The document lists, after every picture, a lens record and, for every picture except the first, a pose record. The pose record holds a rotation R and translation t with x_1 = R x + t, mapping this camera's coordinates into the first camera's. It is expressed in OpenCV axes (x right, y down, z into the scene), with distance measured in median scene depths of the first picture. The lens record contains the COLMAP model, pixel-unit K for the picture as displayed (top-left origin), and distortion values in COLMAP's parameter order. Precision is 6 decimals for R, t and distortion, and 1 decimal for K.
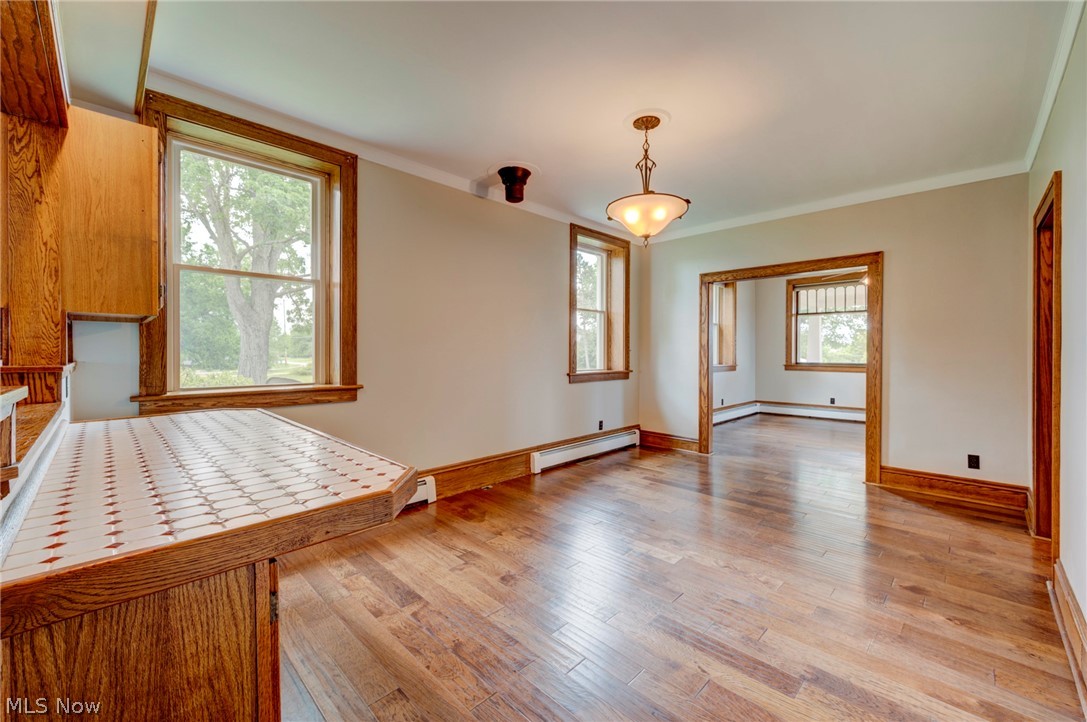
lens RADIAL K [[435.1, 0, 548.6], [0, 435.1, 355.4], [0, 0, 1]] dist [0.001294, 0.000121]
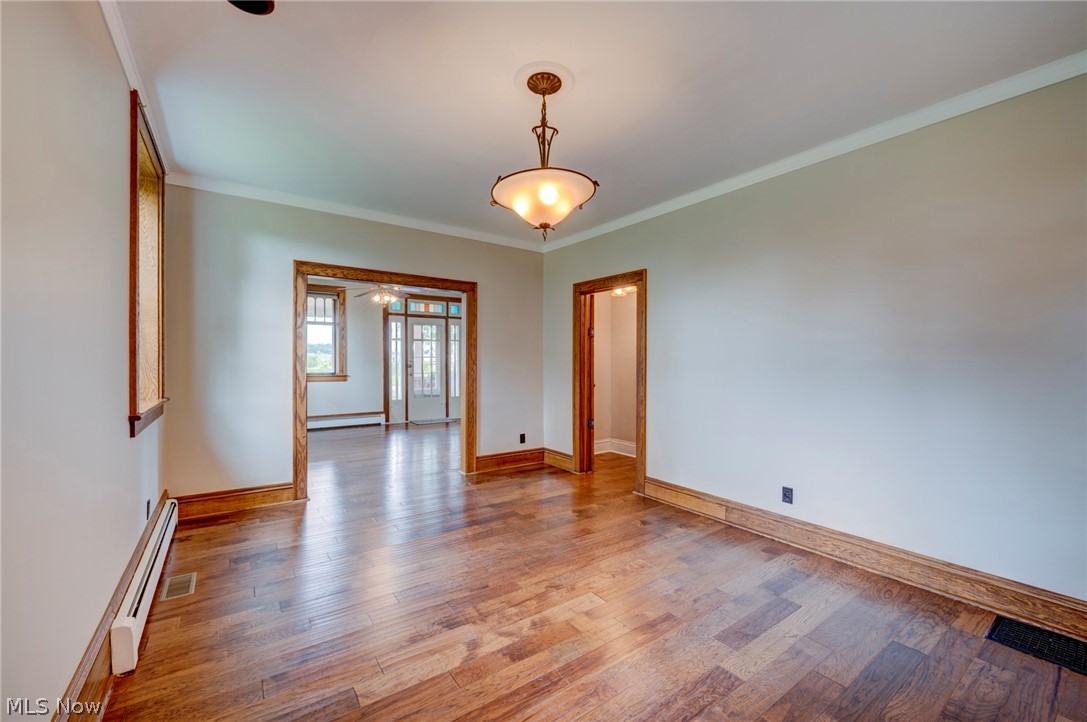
lens RADIAL K [[419.4, 0, 543.5], [0, 419.4, 361.0], [0, 0, 1]] dist [0.000429, 0.000028]
pose [[0.185926, 0.002559, 0.982561, -0.409200], [0.002992, 0.999990, -0.003170, -0.015175], [-0.982559, 0.003529, 0.185916, 0.658666]]
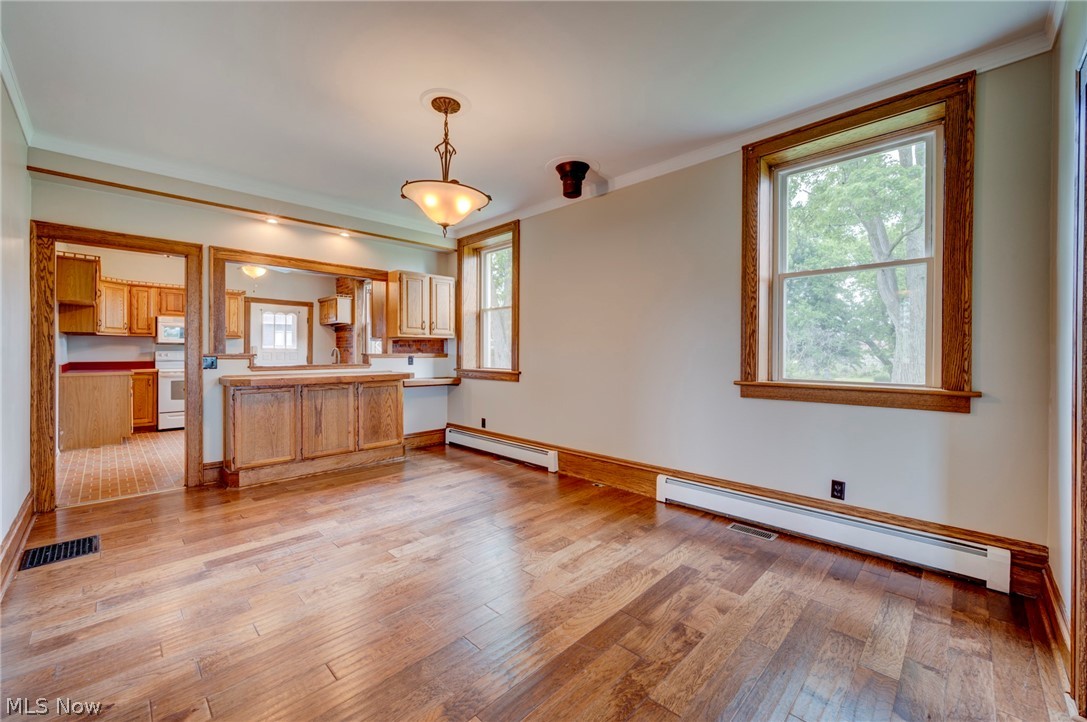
lens RADIAL K [[435.1, 0, 548.6], [0, 435.1, 355.4], [0, 0, 1]] dist [0.001294, 0.000121]
pose [[0.003034, 0.011918, -0.999924, 0.908971], [-0.004896, 0.999917, 0.011903, -0.003593], [0.999983, 0.004860, 0.003093, 0.944466]]
